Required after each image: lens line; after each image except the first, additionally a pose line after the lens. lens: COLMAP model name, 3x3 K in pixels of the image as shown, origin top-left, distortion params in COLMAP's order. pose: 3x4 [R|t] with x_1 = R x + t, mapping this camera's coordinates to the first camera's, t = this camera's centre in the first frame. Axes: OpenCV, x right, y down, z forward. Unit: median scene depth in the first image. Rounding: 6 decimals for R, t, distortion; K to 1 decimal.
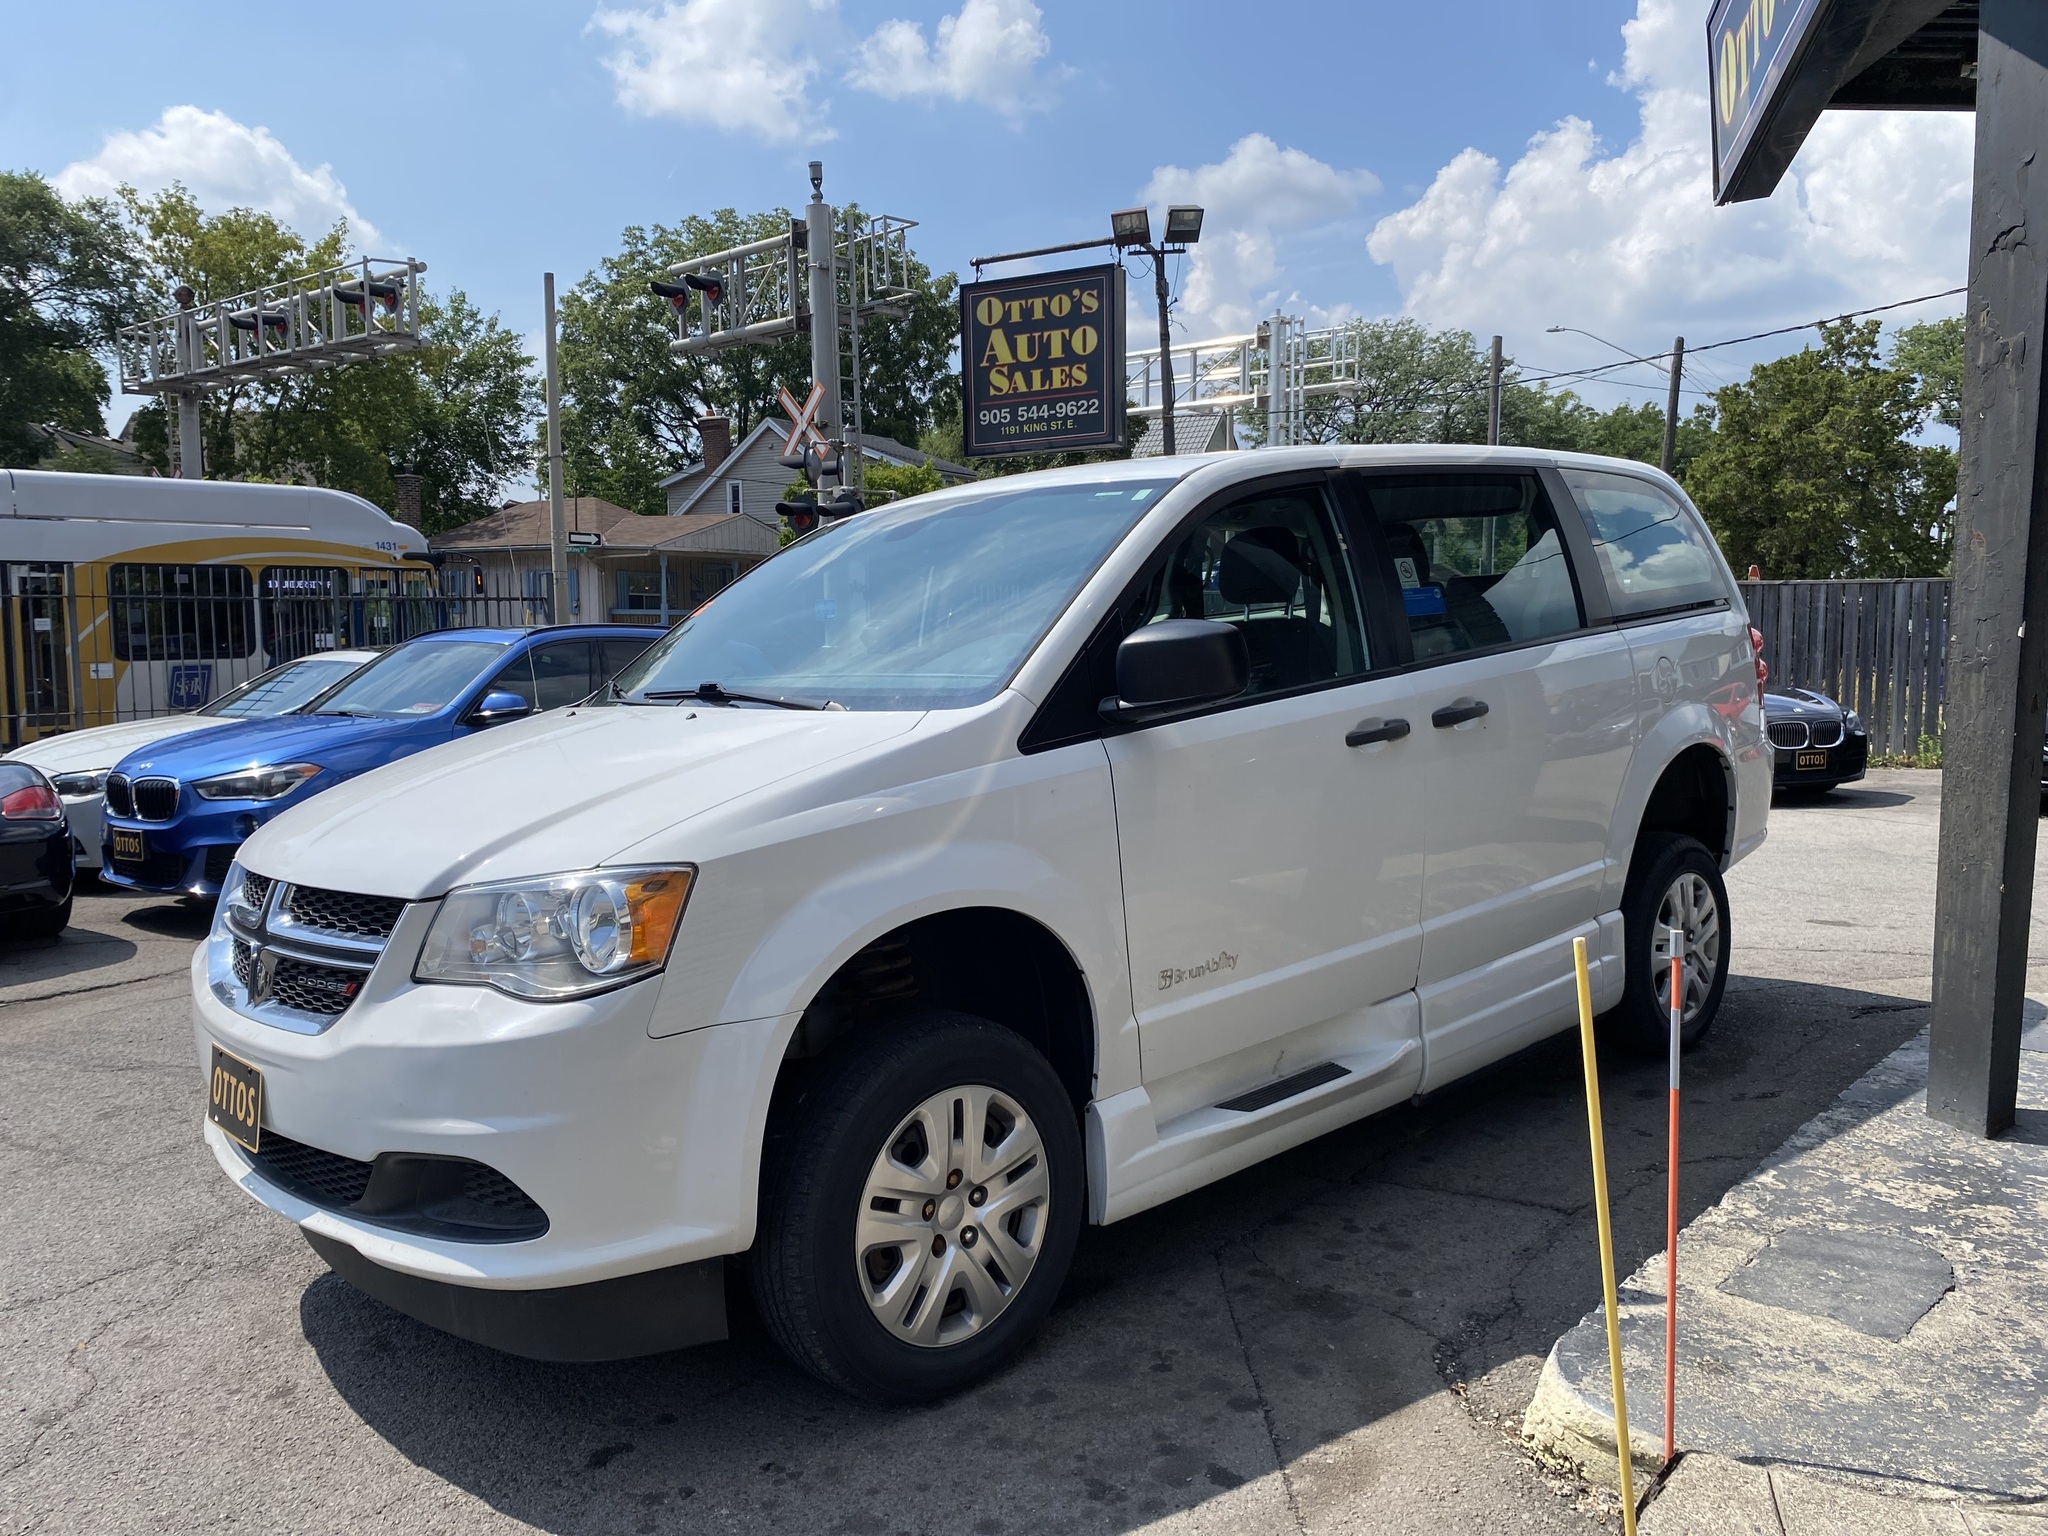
lens RADIAL K [[1553.2, 0, 998.3], [0, 1553.2, 799.3], [0, 0, 1]] dist [0.026216, -0.033112]
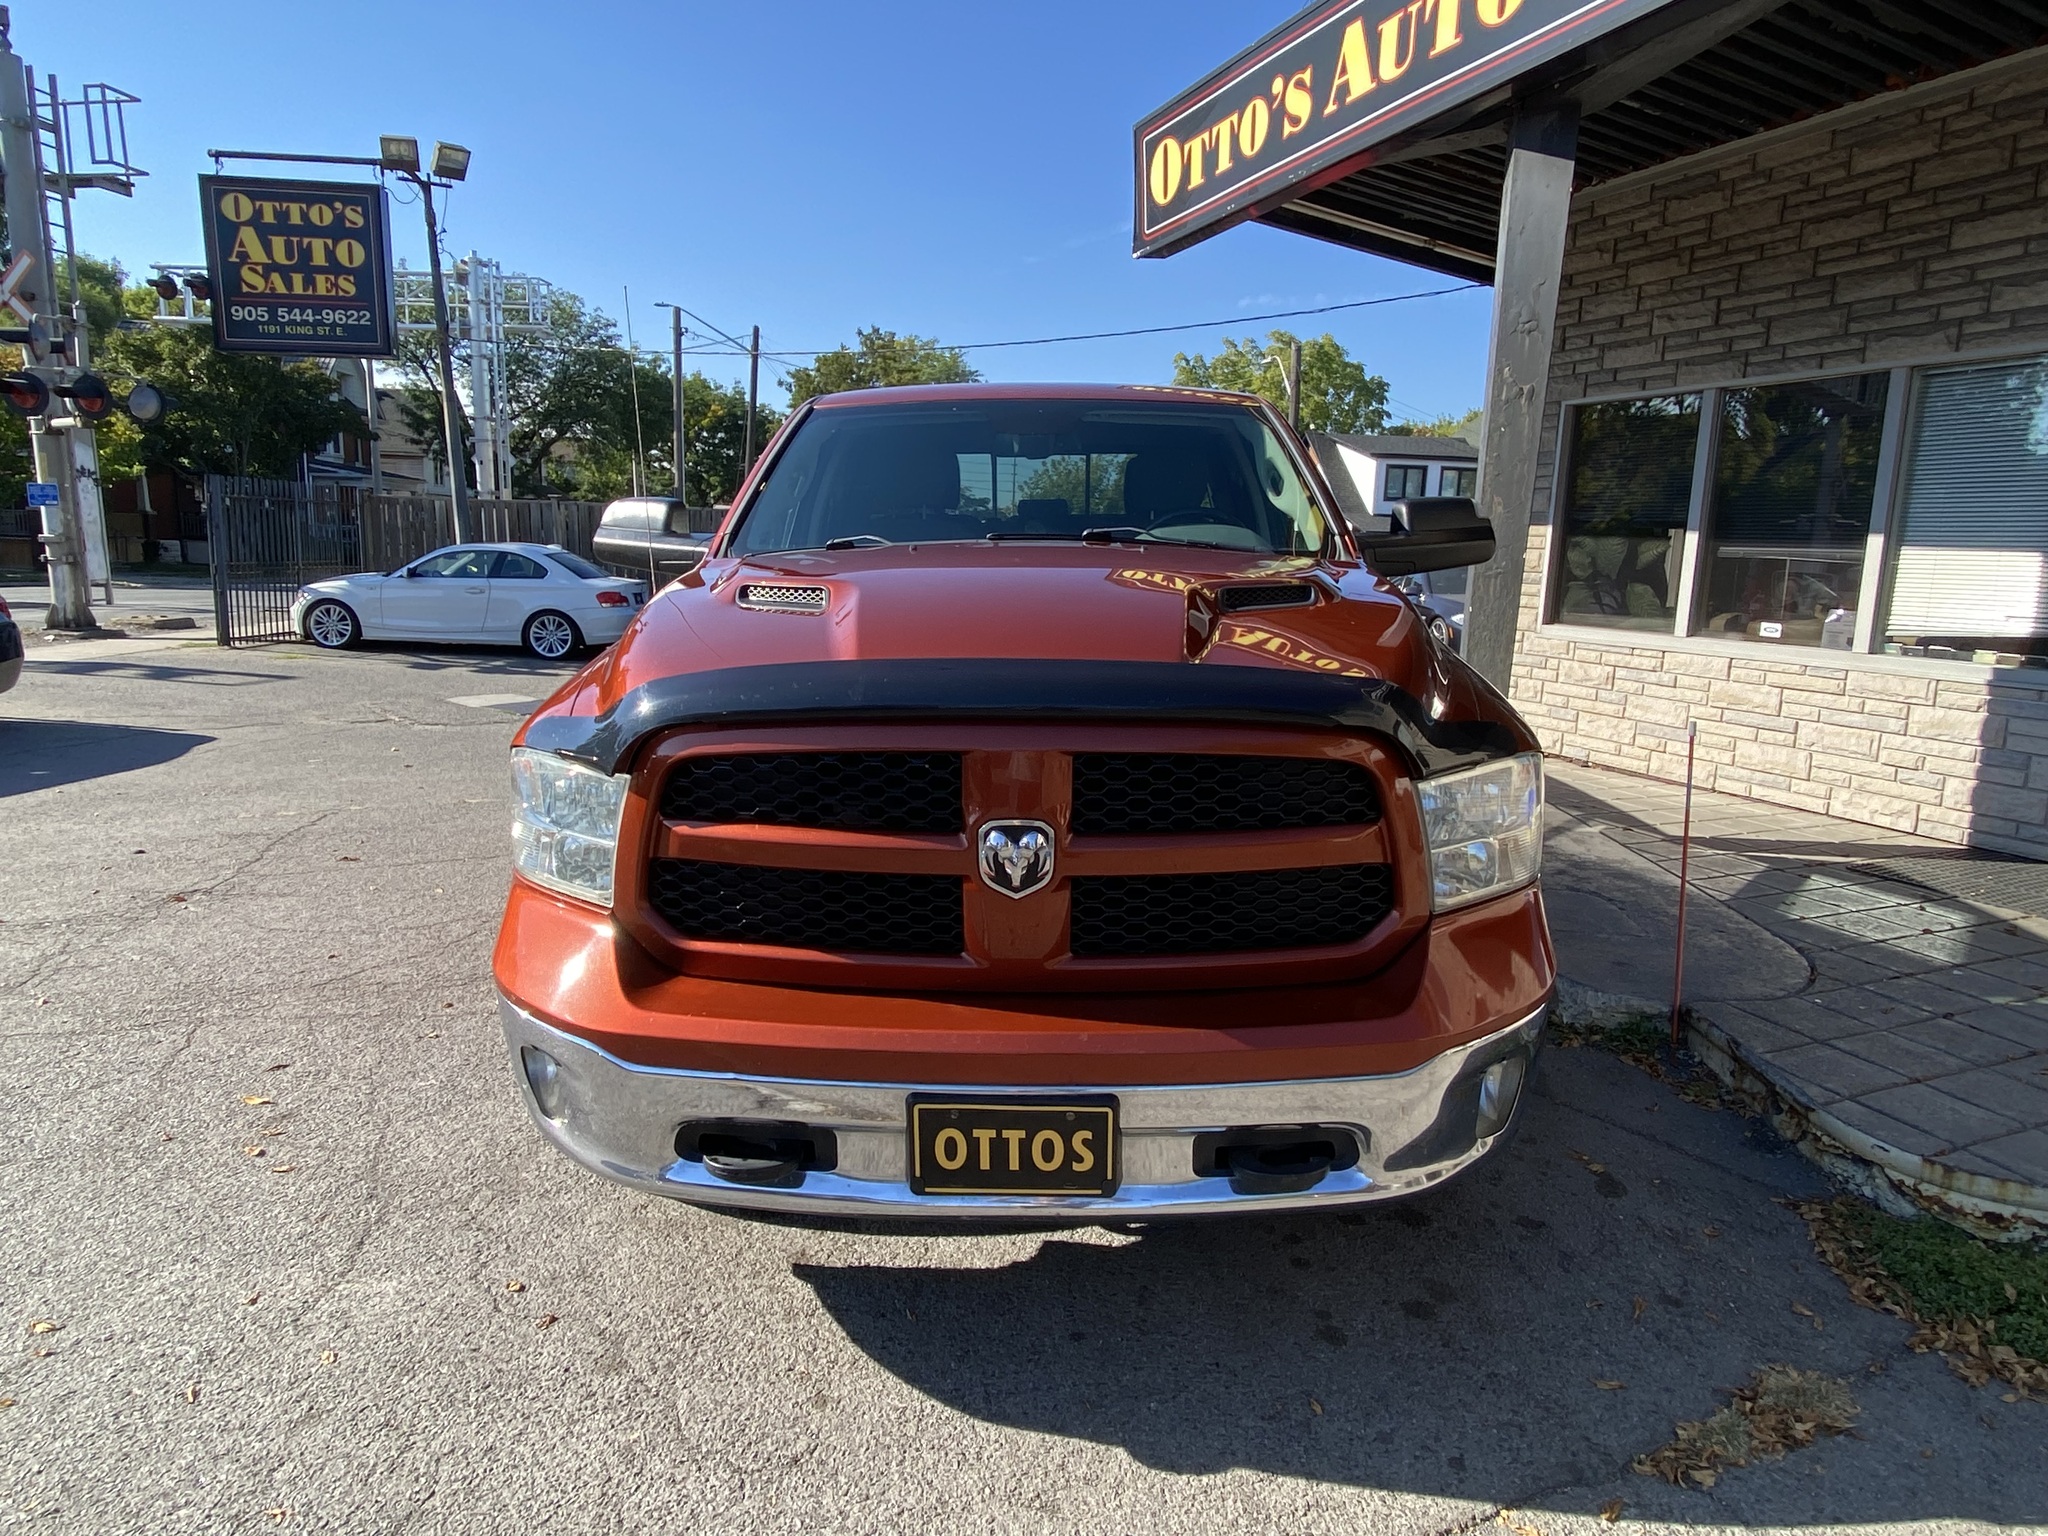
lens RADIAL K [[1216.6, 0, 1024.0], [0, 1216.6, 768.0], [0, 0, 1]] dist [0.013792, -0.016951]
pose [[0.782022, -0.080882, 0.617981, -0.125915], [0.035273, 0.995698, 0.085681, -0.000539], [-0.622252, -0.045206, 0.781510, 0.047711]]
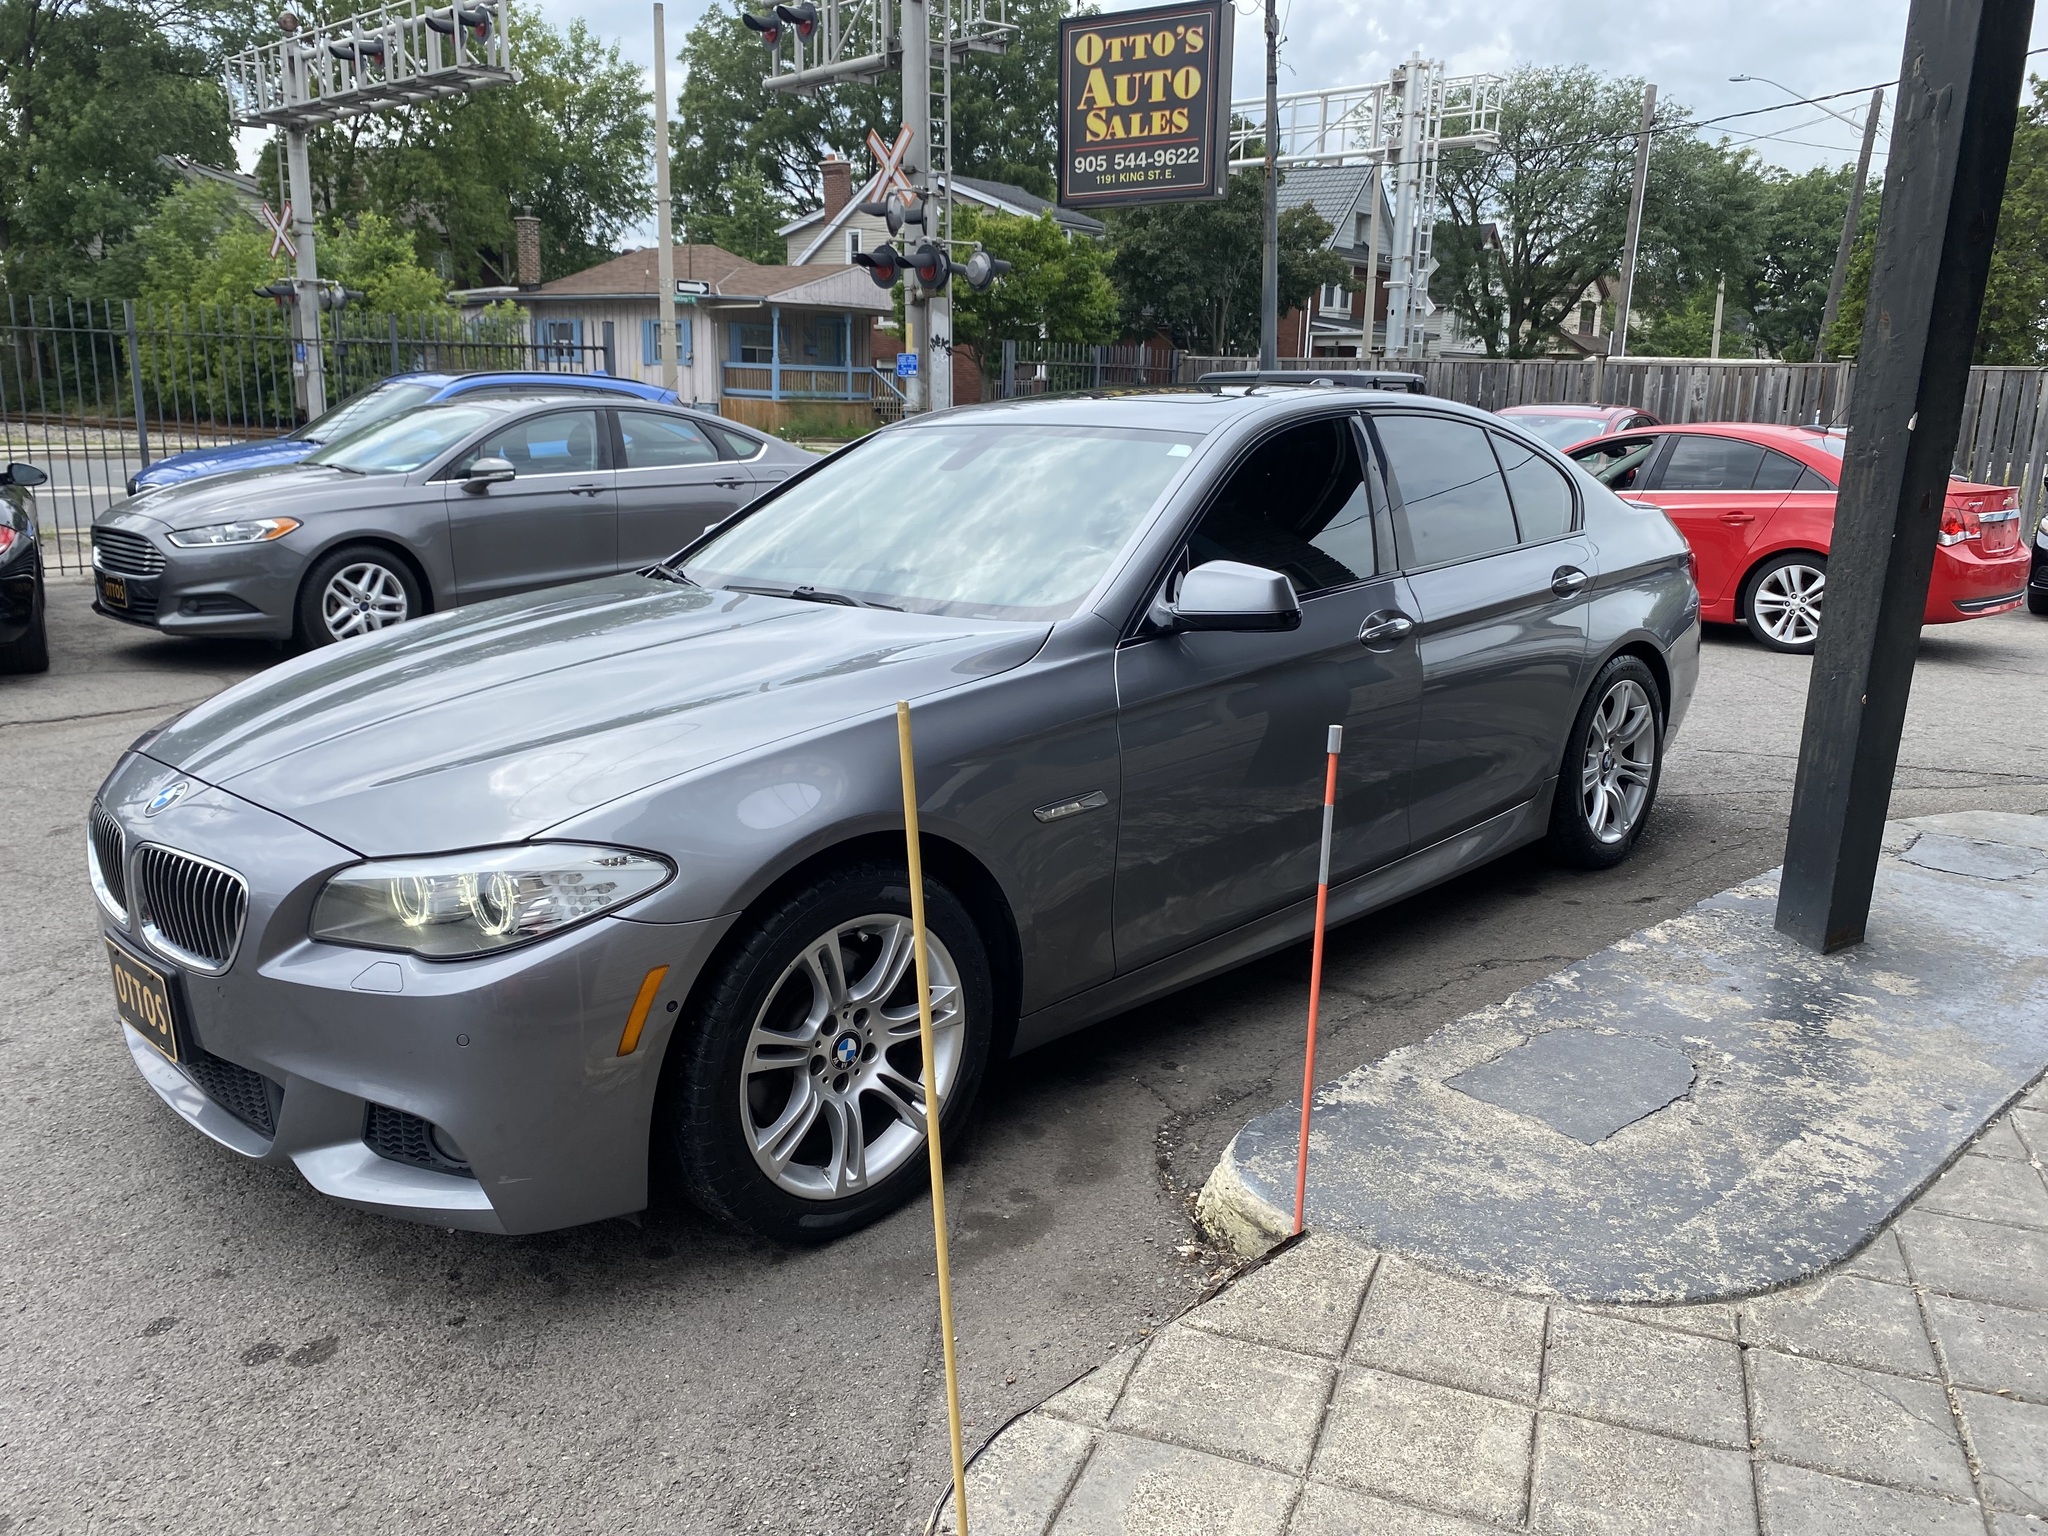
lens RADIAL K [[1562.0, 0, 1003.0], [0, 1562.0, 774.2], [0, 0, 1]] dist [-0.003540, 0.002904]
pose [[0.995765, 0.049396, -0.077536, 0.037805], [-0.038841, 0.990465, 0.132179, -0.000491], [0.083326, -0.128607, 0.988189, 0.002153]]
